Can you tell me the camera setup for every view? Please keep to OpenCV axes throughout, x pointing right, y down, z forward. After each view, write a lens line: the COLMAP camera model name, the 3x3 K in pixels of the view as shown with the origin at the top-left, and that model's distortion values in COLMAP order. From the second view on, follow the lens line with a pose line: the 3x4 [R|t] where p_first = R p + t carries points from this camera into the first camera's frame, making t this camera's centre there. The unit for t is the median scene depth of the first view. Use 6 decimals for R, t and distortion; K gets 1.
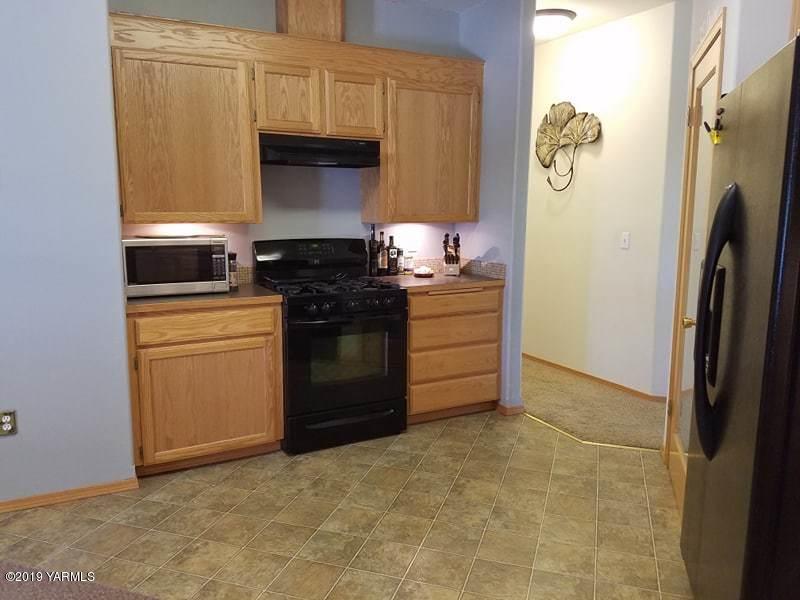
lens RADIAL K [[604.4, 0, 414.5], [0, 604.4, 301.1], [0, 0, 1]] dist [0.202676, -0.355298]
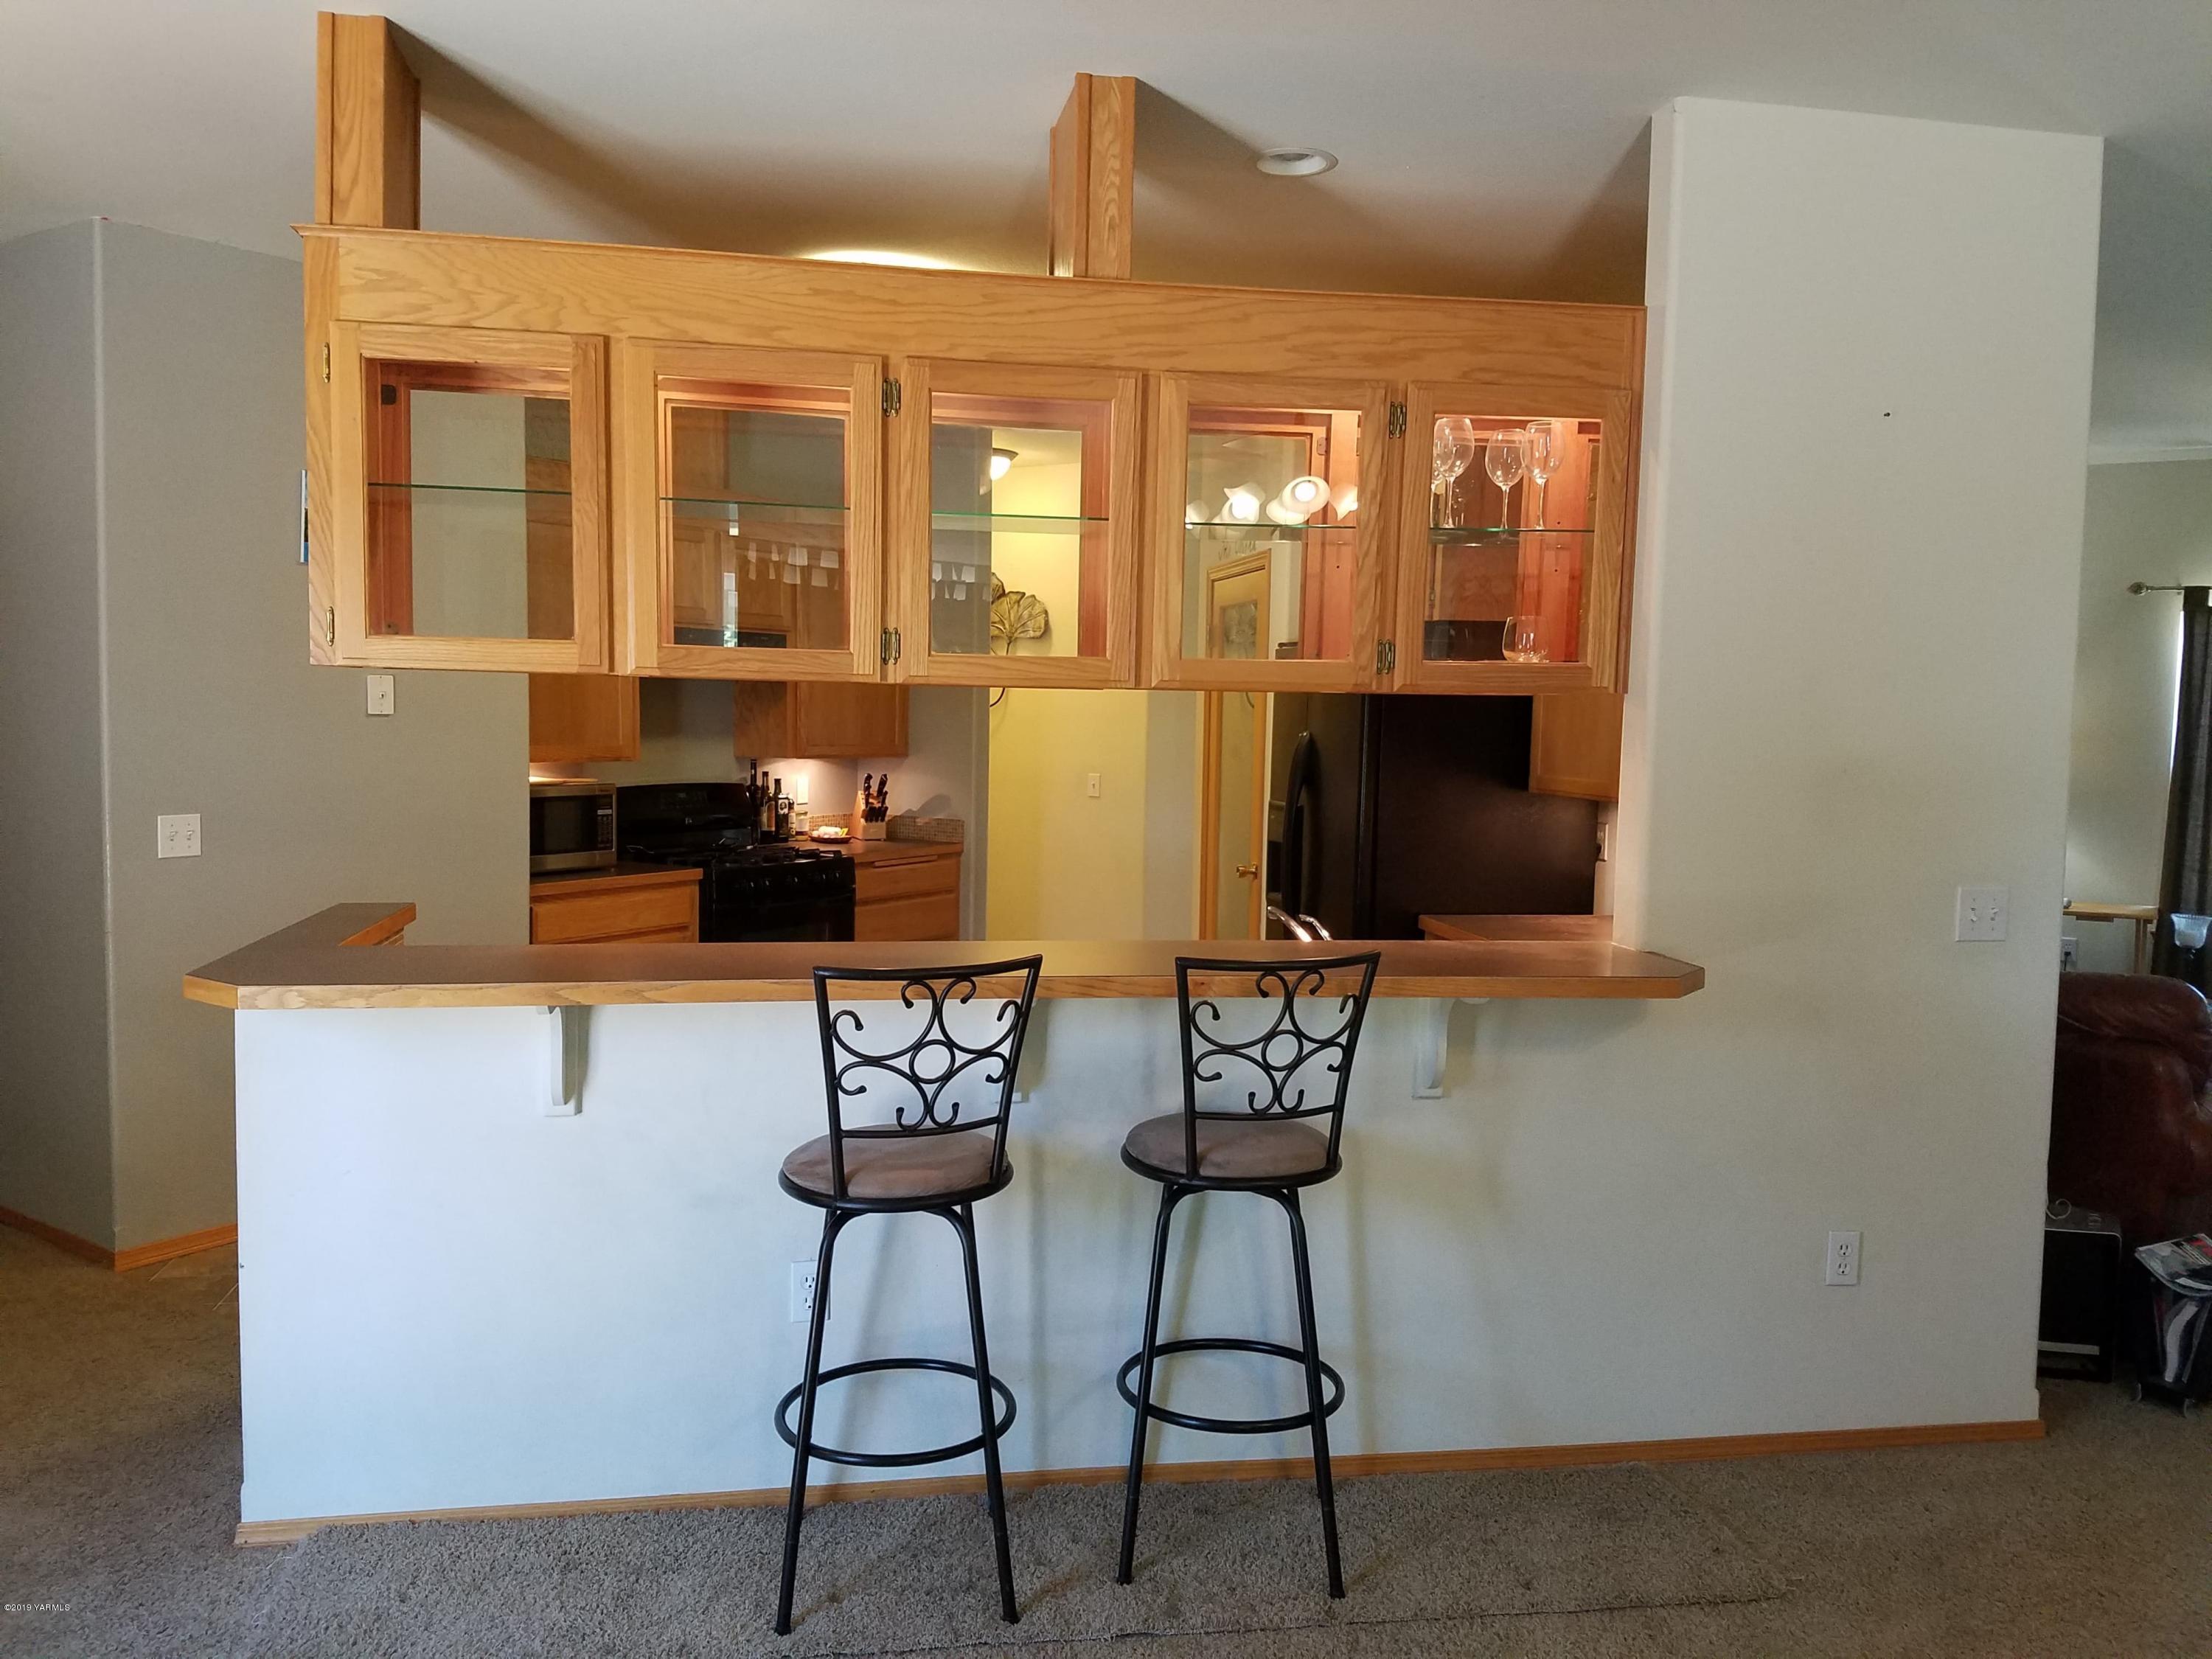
lens RADIAL K [[1637.0, 0, 1109.0], [0, 1637.0, 874.9], [0, 0, 1]] dist [0.115624, 0.000253]
pose [[0.877245, -0.033697, 0.478860, -0.589620], [0.055830, 0.997926, -0.032053, 0.067963], [-0.476786, 0.054853, 0.877306, -0.675625]]
